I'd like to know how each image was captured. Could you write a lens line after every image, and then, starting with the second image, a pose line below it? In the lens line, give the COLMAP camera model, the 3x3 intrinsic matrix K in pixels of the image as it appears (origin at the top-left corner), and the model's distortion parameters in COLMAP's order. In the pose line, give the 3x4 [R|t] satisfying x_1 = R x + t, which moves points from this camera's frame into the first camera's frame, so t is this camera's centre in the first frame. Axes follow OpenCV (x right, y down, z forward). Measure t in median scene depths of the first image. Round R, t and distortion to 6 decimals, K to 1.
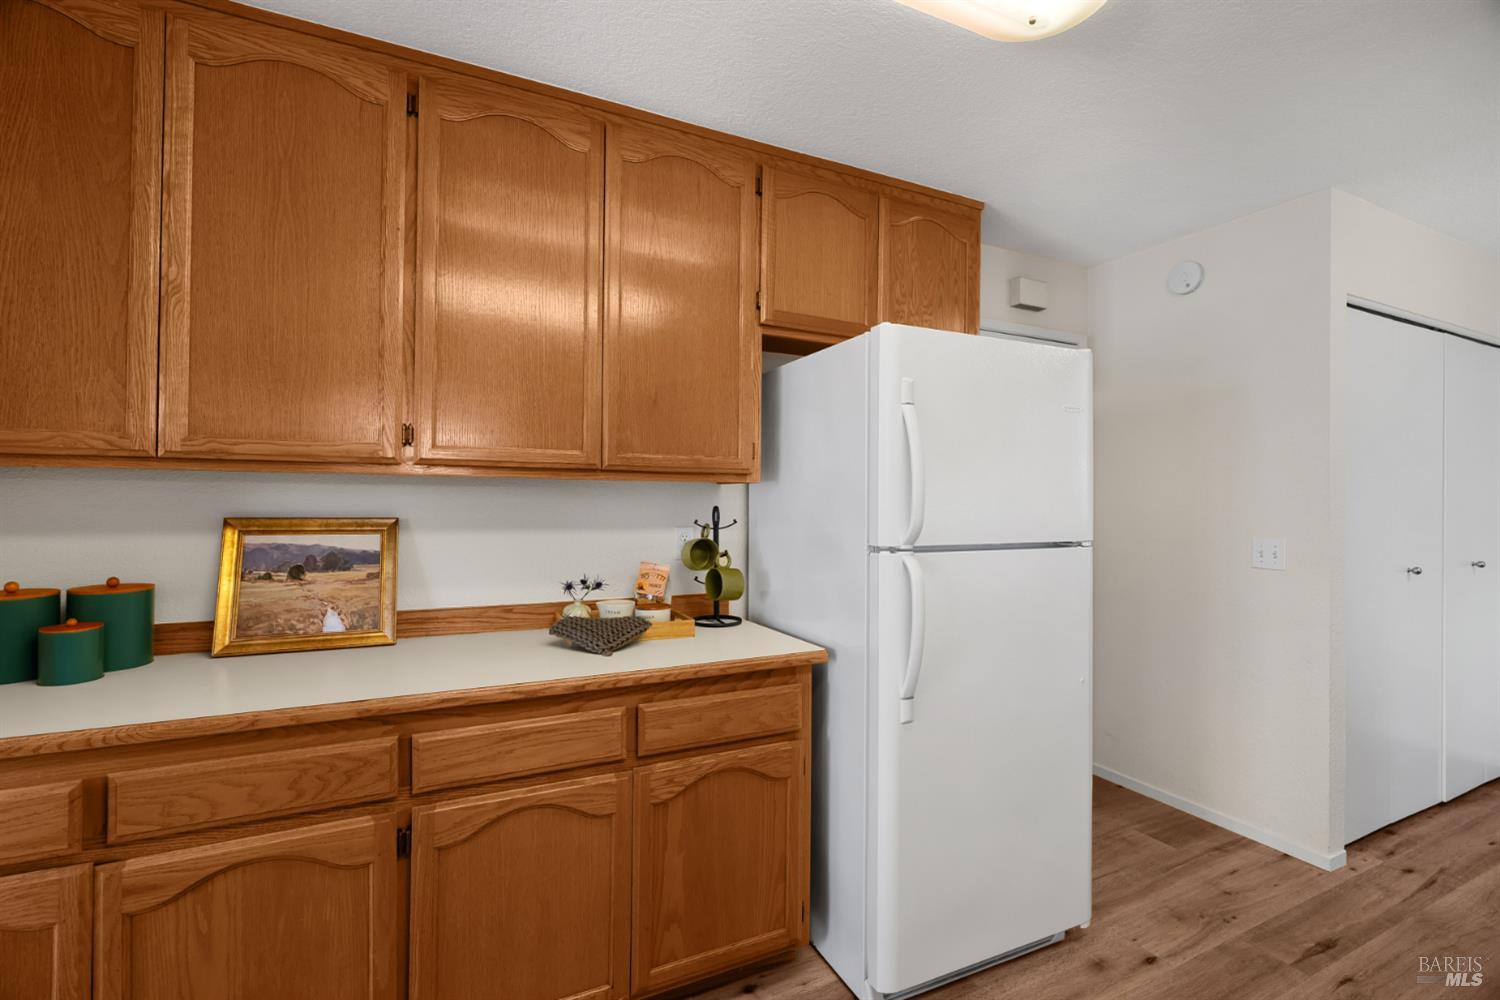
lens RADIAL K [[675.3, 0, 750.5], [0, 675.3, 497.6], [0, 0, 1]] dist [-0.003813, 0.000783]
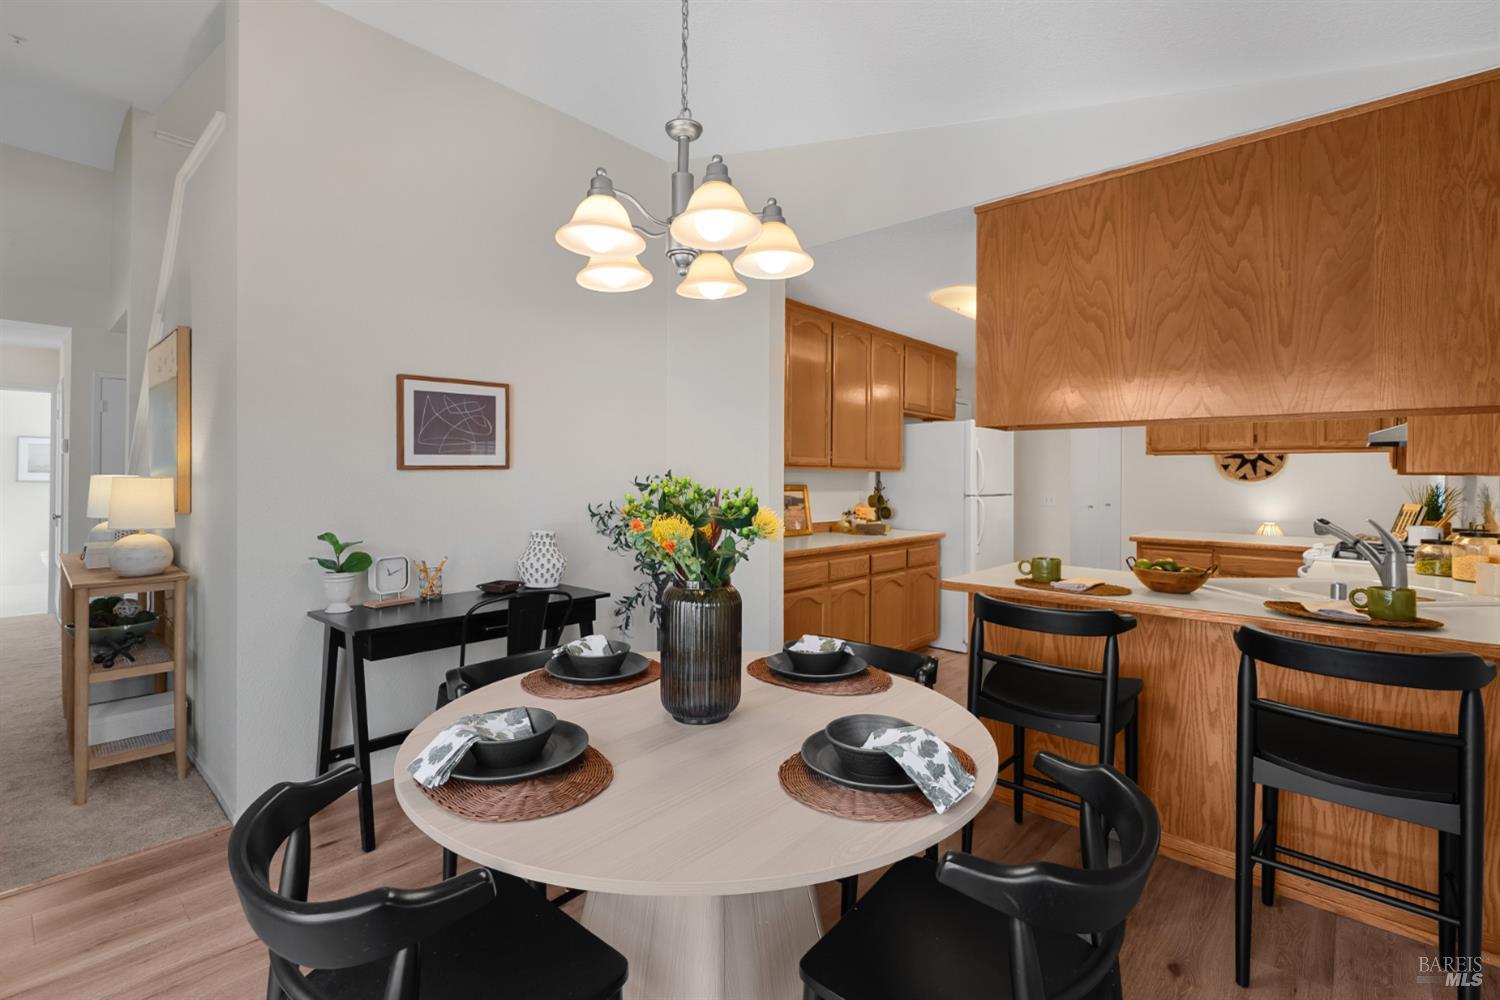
lens RADIAL K [[712.6, 0, 750.0], [0, 712.6, 486.4], [0, 0, 1]] dist [-0.001454, -0.000011]
pose [[0.918405, -0.003204, 0.395628, -1.619899], [-0.001854, 0.999921, 0.012403, 0.001644], [-0.395637, -0.012125, 0.918327, -1.244343]]
